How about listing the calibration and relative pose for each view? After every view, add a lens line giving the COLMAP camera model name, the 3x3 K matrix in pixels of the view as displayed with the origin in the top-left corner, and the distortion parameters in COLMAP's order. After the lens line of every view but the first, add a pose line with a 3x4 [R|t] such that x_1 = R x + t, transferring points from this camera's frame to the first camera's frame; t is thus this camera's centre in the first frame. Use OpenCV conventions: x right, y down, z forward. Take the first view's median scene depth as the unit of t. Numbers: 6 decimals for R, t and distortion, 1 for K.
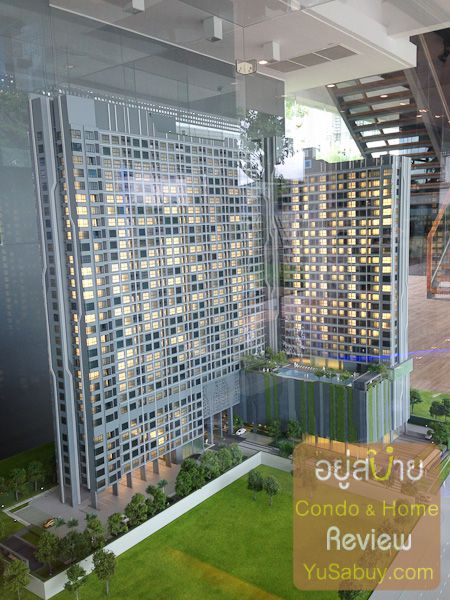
lens RADIAL K [[554.1, 0, 227.2], [0, 554.1, 302.9], [0, 0, 1]] dist [-0.029802, 0.000000]
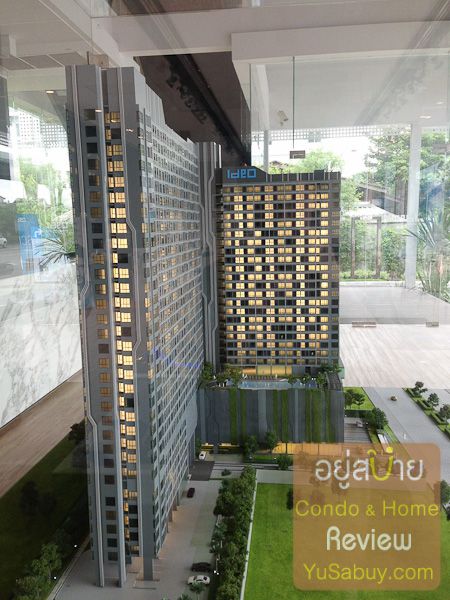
lens RADIAL K [[554.1, 0, 225.9], [0, 554.1, 296.5], [0, 0, 1]] dist [-0.029802, 0.000000]
pose [[0.842250, -0.045476, 0.537165, -0.447721], [0.062240, 0.997975, -0.013100, -0.018774], [-0.535482, 0.044467, 0.843375, 0.194564]]
